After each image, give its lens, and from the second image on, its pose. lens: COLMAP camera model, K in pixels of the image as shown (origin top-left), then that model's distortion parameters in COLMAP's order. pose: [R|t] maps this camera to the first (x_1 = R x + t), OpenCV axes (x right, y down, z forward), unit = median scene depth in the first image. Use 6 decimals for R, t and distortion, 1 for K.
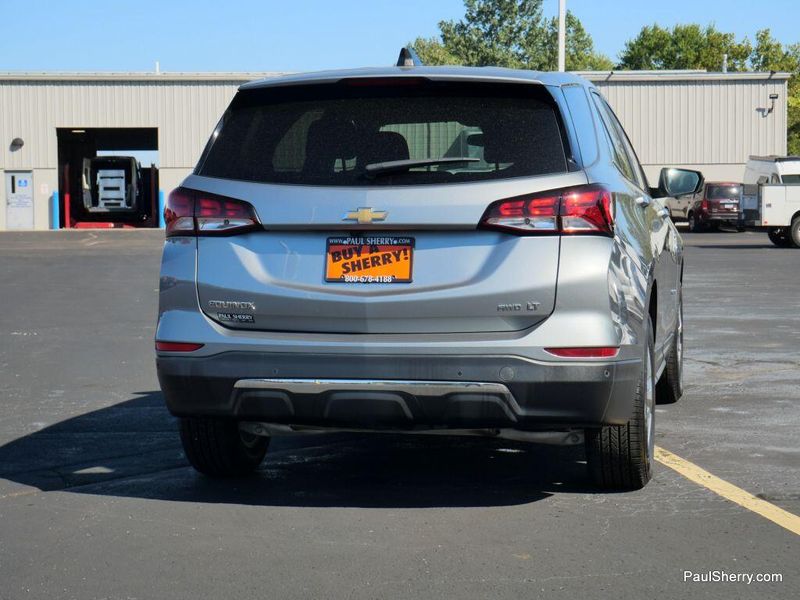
lens RADIAL K [[1728.5, 0, 400.0], [0, 1728.5, 300.0], [0, 0, 1]] dist [0.043145, 0.032174]
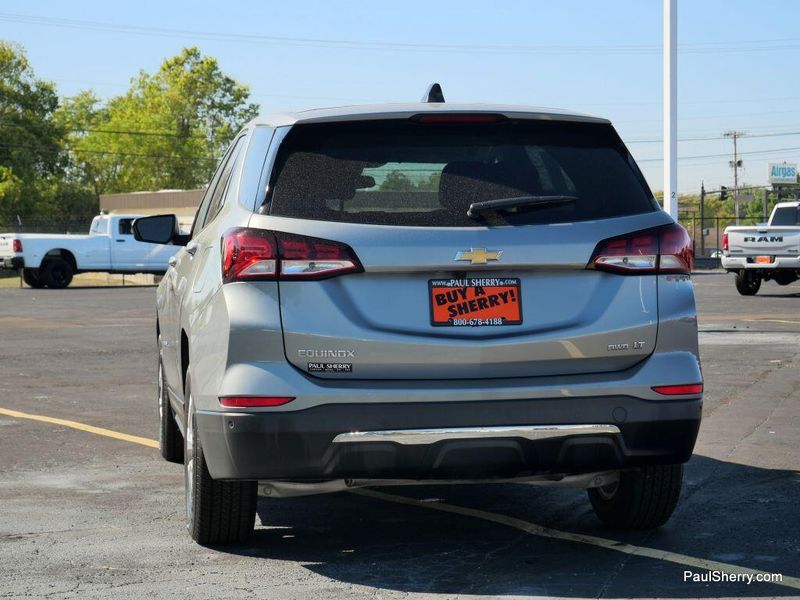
lens RADIAL K [[1728.5, 0, 400.0], [0, 1728.5, 300.0], [0, 0, 1]] dist [0.043145, 0.032174]
pose [[0.923486, -0.016670, 0.383270, -0.425341], [0.030411, 0.999093, -0.029819, 0.003022], [-0.382425, 0.039193, 0.923155, 0.127130]]
